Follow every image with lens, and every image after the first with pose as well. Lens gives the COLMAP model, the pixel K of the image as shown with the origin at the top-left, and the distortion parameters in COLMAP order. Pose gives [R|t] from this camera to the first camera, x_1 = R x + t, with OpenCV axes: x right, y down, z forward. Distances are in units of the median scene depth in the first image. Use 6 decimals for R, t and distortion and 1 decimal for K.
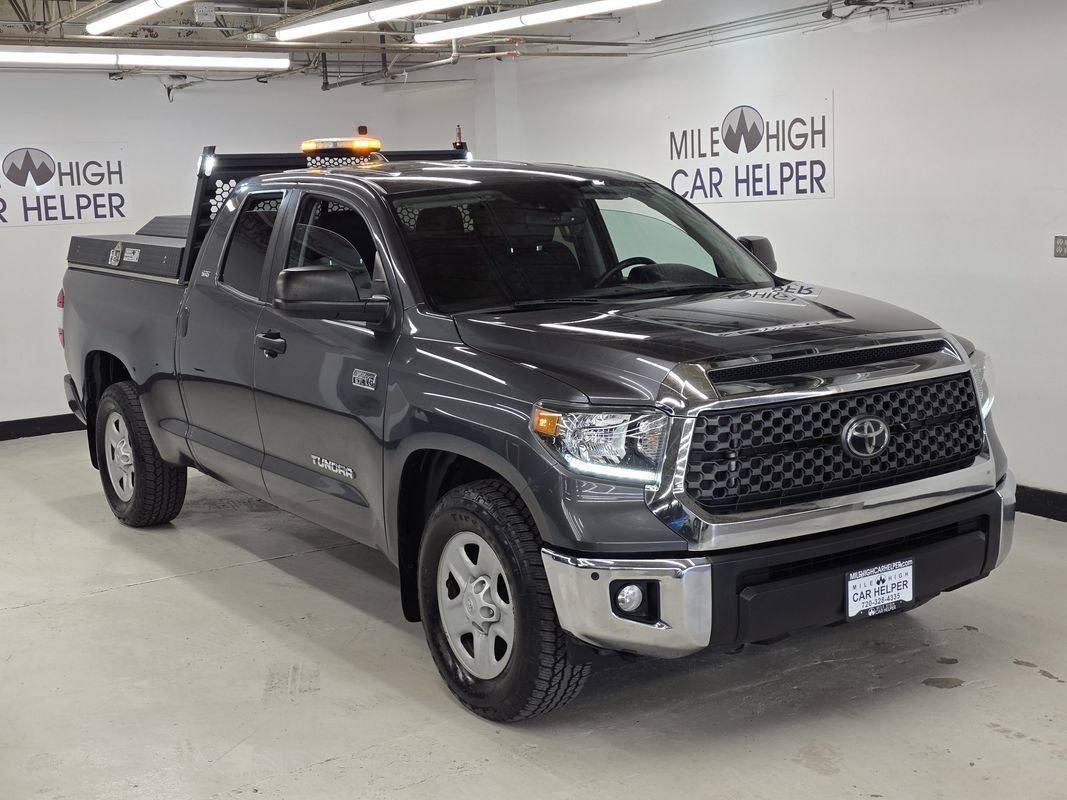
lens RADIAL K [[1500.6, 0, 531.2], [0, 1500.6, 398.2], [0, 0, 1]] dist [0.117207, -0.114837]
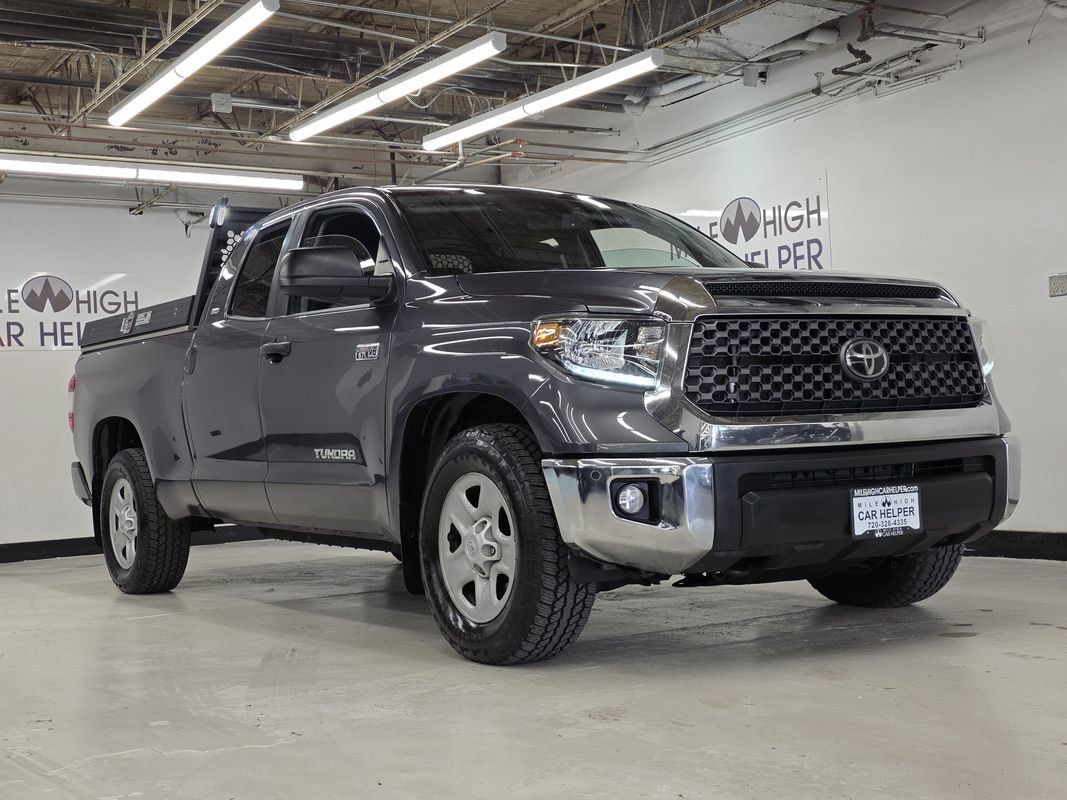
lens RADIAL K [[1500.6, 0, 531.2], [0, 1500.6, 398.2], [0, 0, 1]] dist [0.117207, -0.114837]
pose [[0.999922, -0.009965, -0.007525, 0.006859], [0.008516, 0.984929, -0.172752, 0.209407], [0.009133, 0.172674, 0.984937, 0.012967]]
